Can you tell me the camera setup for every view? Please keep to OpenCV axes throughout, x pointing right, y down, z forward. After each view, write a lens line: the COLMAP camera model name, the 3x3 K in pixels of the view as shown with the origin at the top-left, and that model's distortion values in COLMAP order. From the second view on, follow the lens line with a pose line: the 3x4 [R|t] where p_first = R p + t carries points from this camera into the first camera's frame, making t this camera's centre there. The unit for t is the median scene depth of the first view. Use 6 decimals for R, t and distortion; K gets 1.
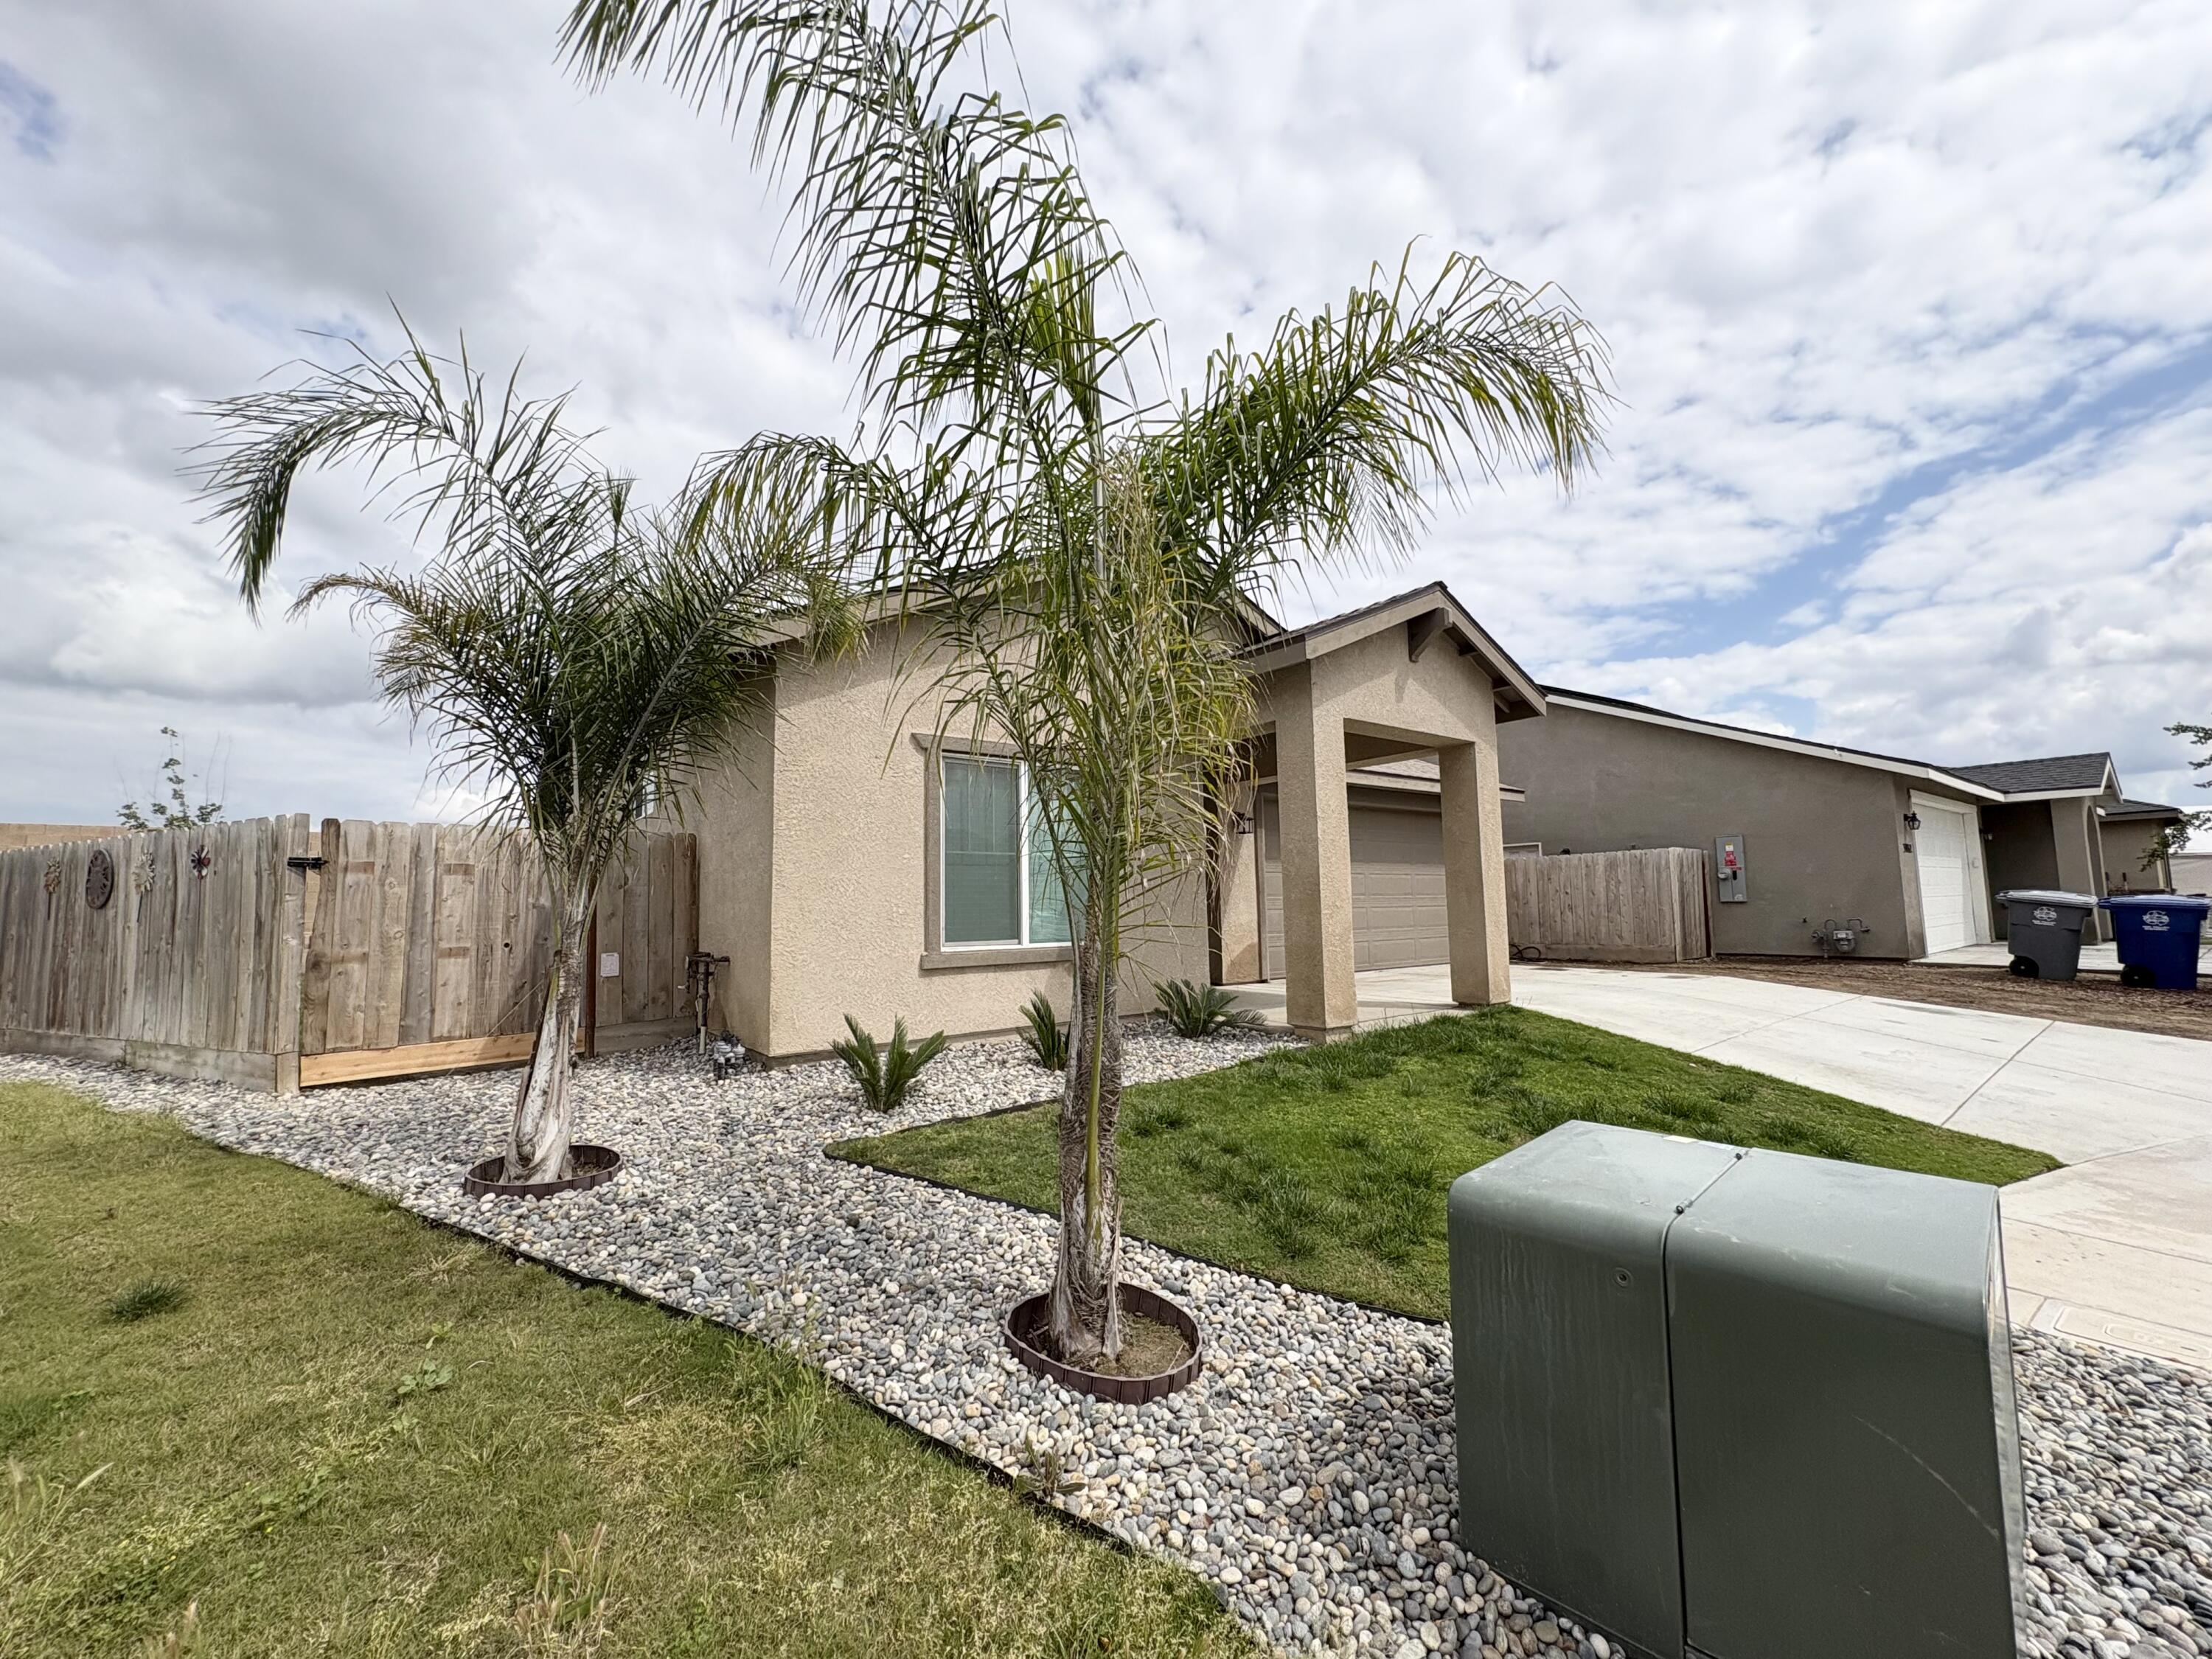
lens RADIAL K [[882.1, 0, 1104.3], [0, 882.1, 828.7], [0, 0, 1]] dist [-0.000114, 0.000130]
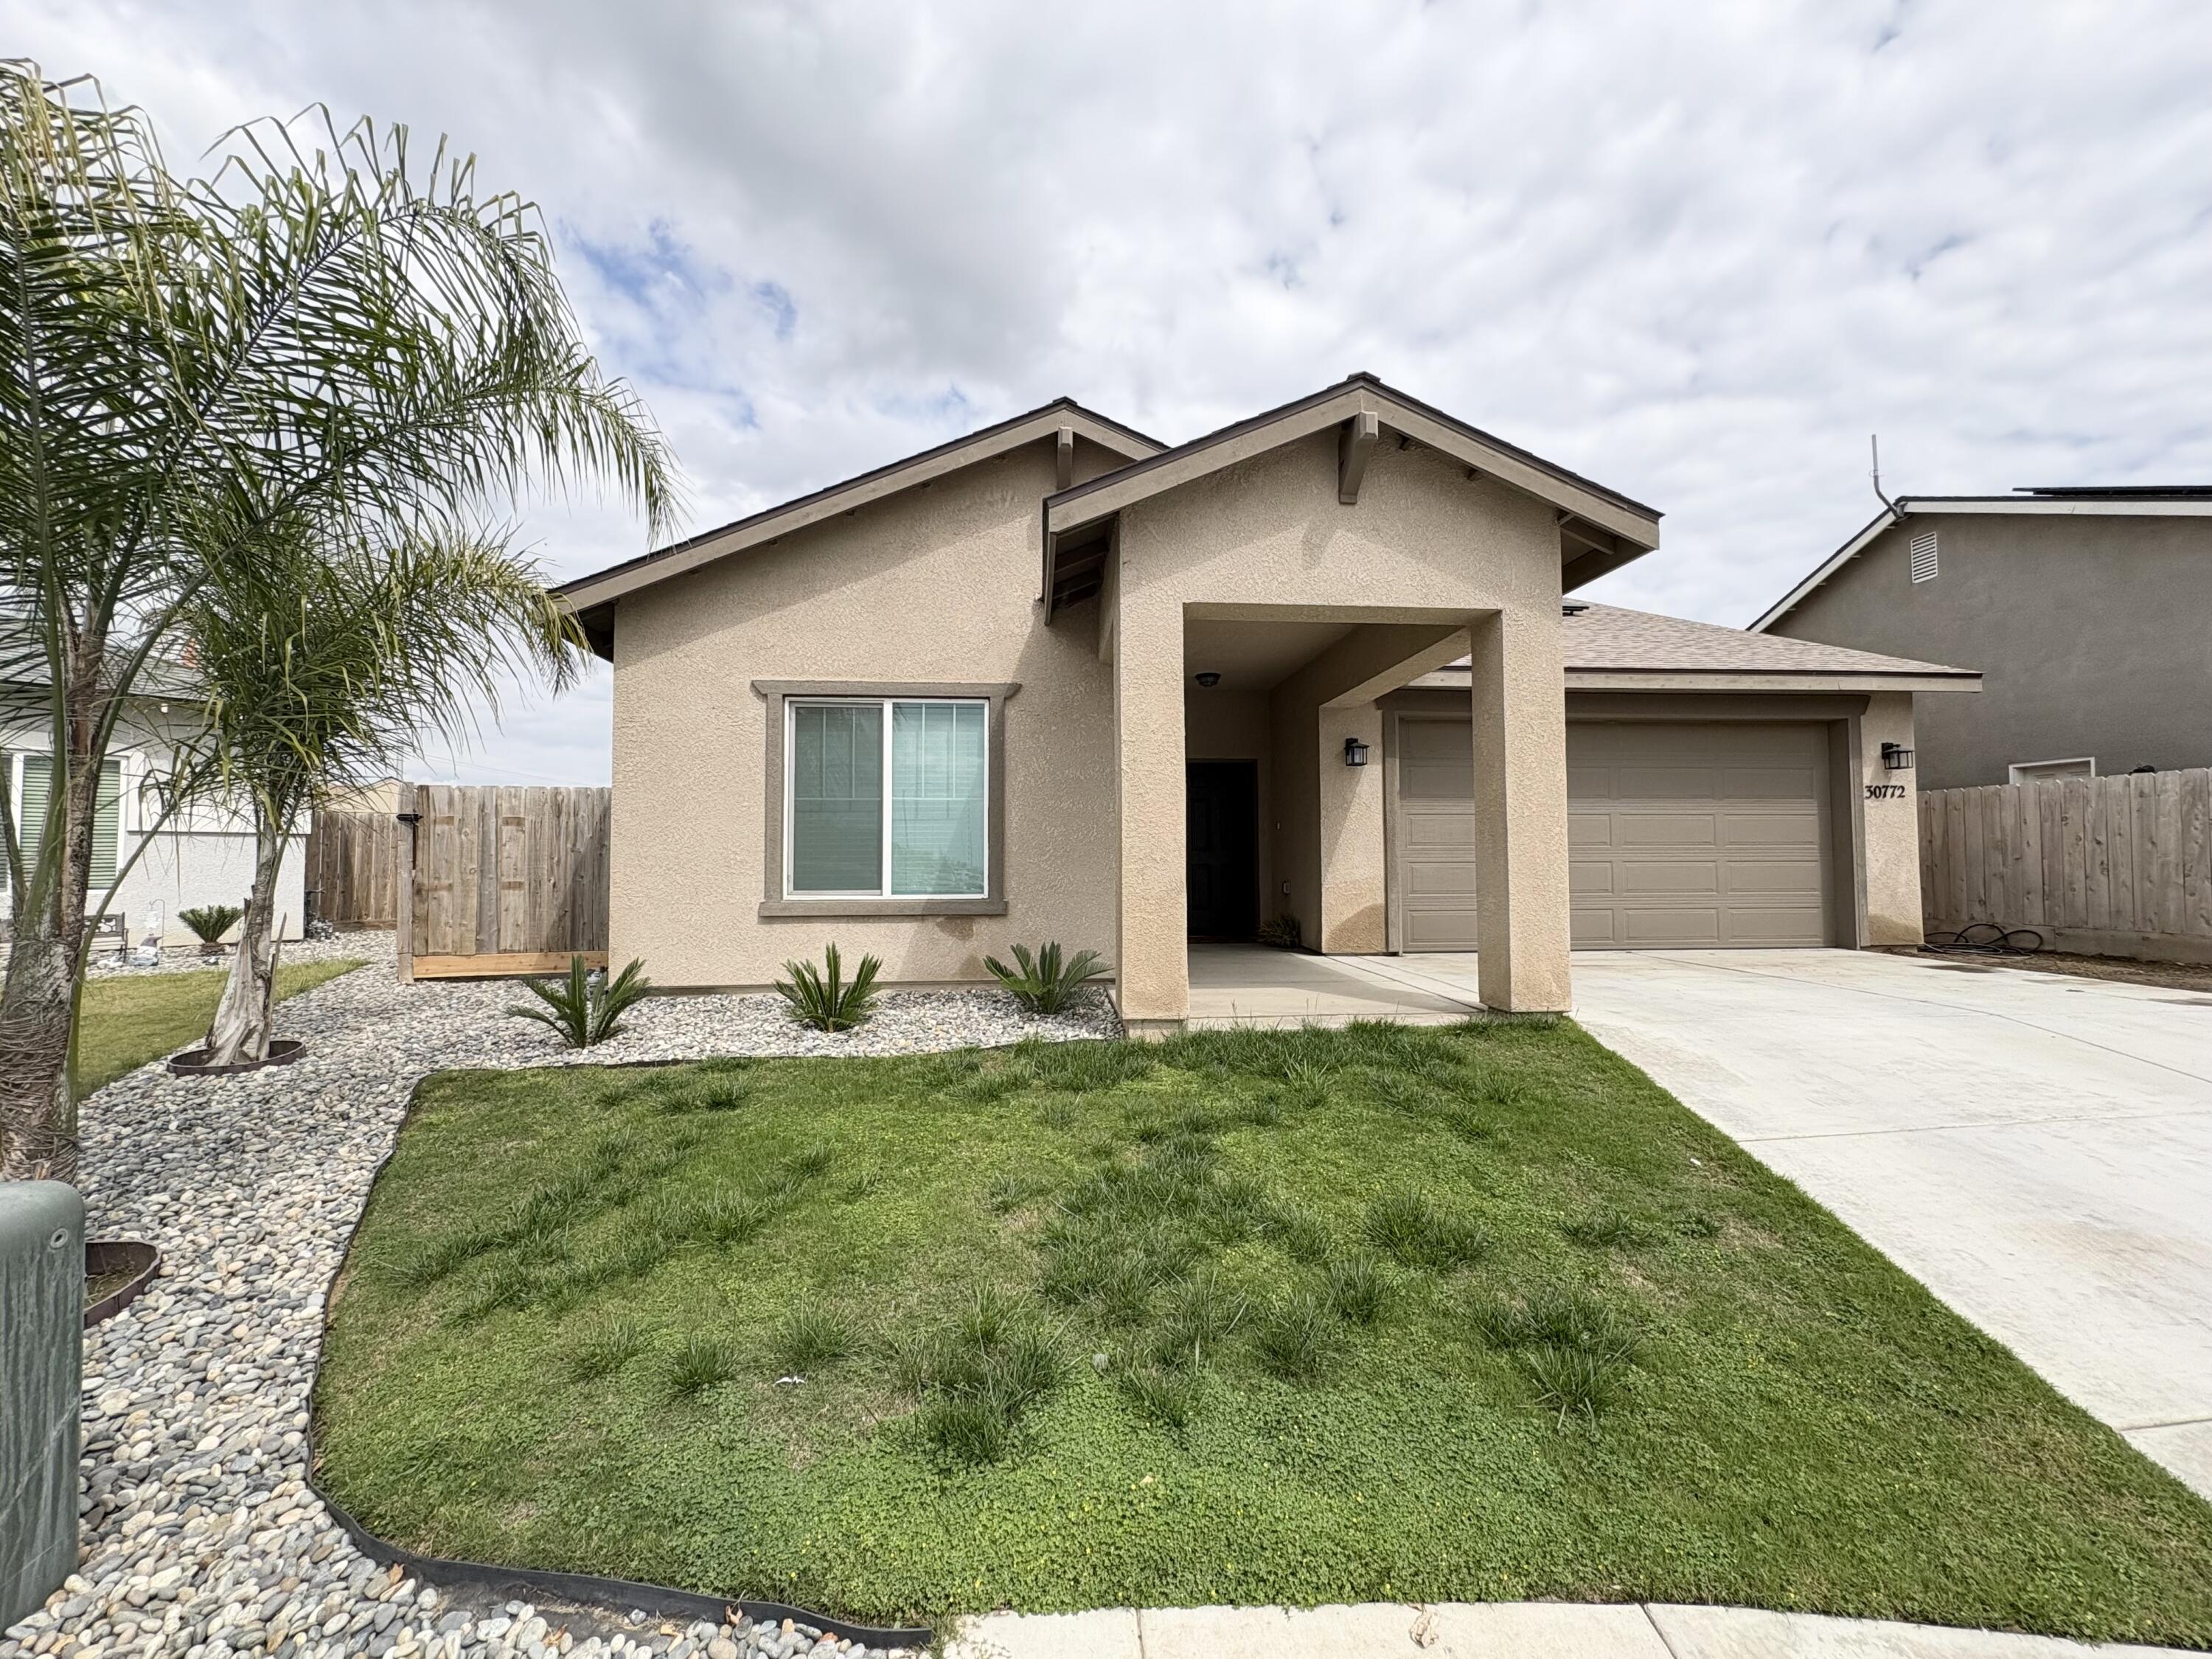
lens RADIAL K [[882.1, 0, 1104.3], [0, 882.1, 828.7], [0, 0, 1]] dist [-0.000114, 0.000130]
pose [[0.844232, -0.004794, -0.535957, 0.658180], [0.037215, 0.998071, 0.049693, 0.024289], [0.534685, -0.061898, 0.842782, 0.365061]]
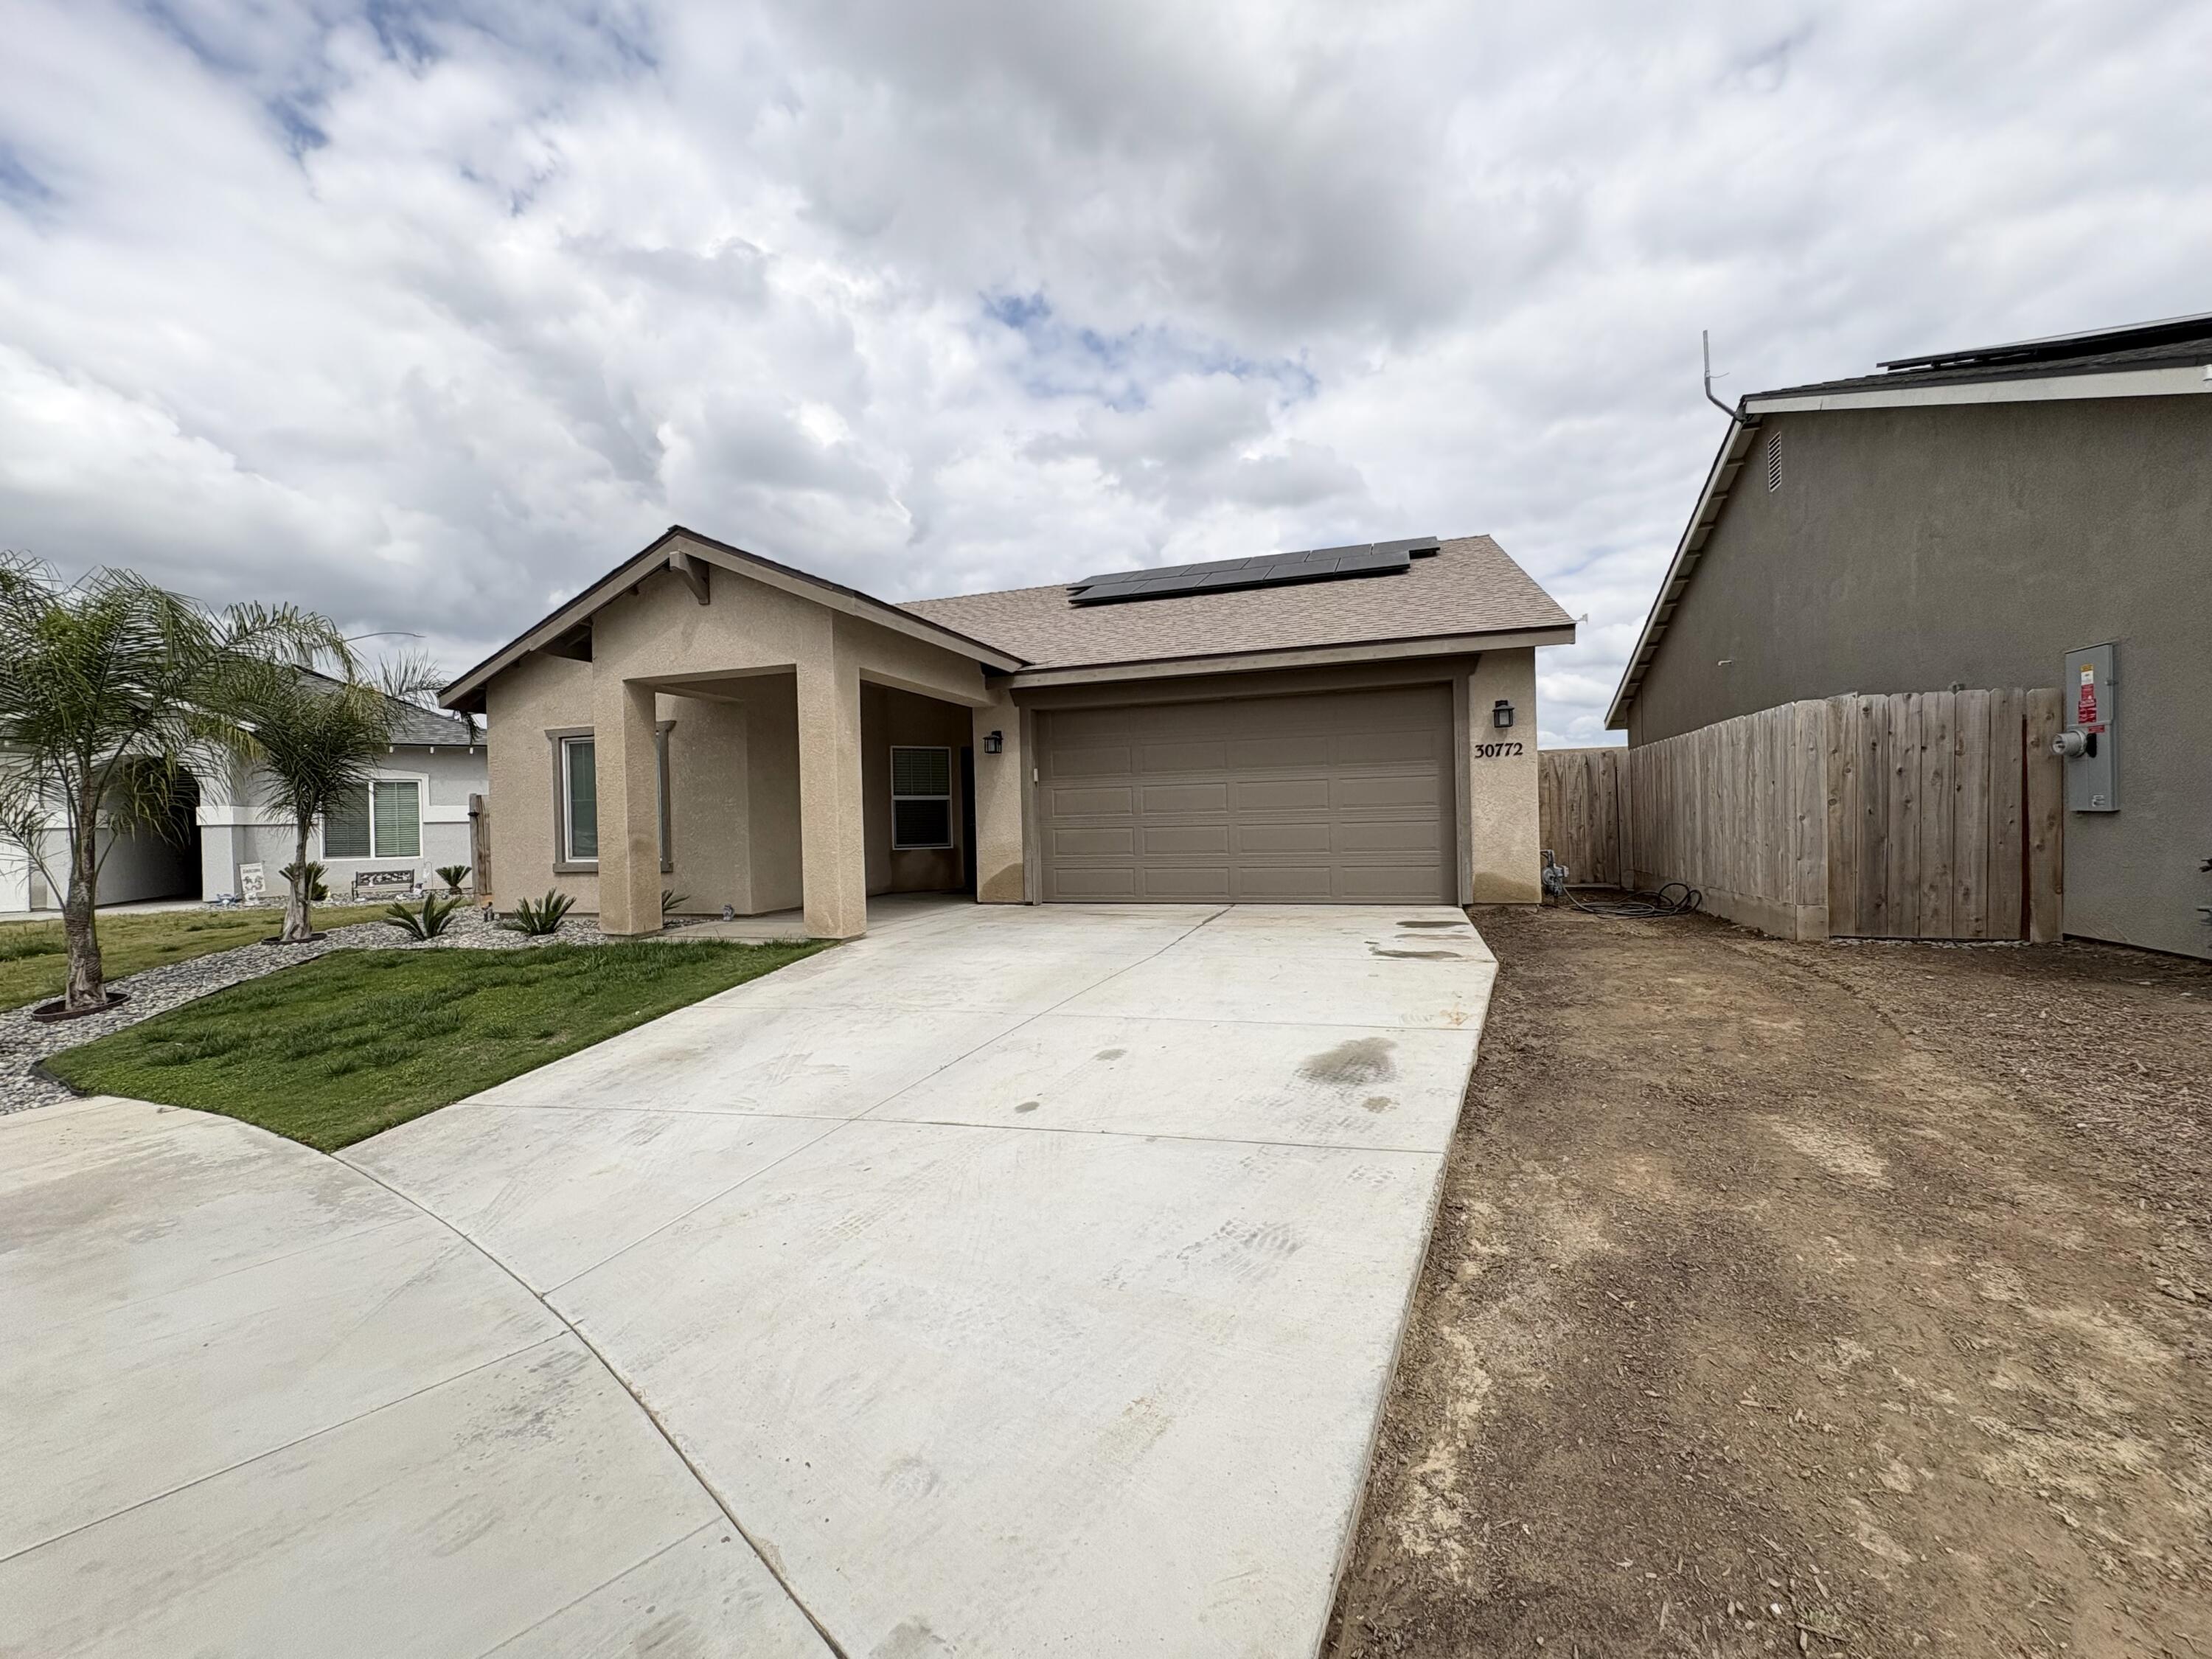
lens RADIAL K [[888.8, 0, 1109.3], [0, 888.8, 821.2], [0, 0, 1]] dist [0.000110, 0.000128]
pose [[0.572831, 0.003280, -0.819667, 1.764141], [0.089358, 0.993782, 0.066425, 0.045324], [0.814788, -0.111294, 0.568977, 0.902574]]
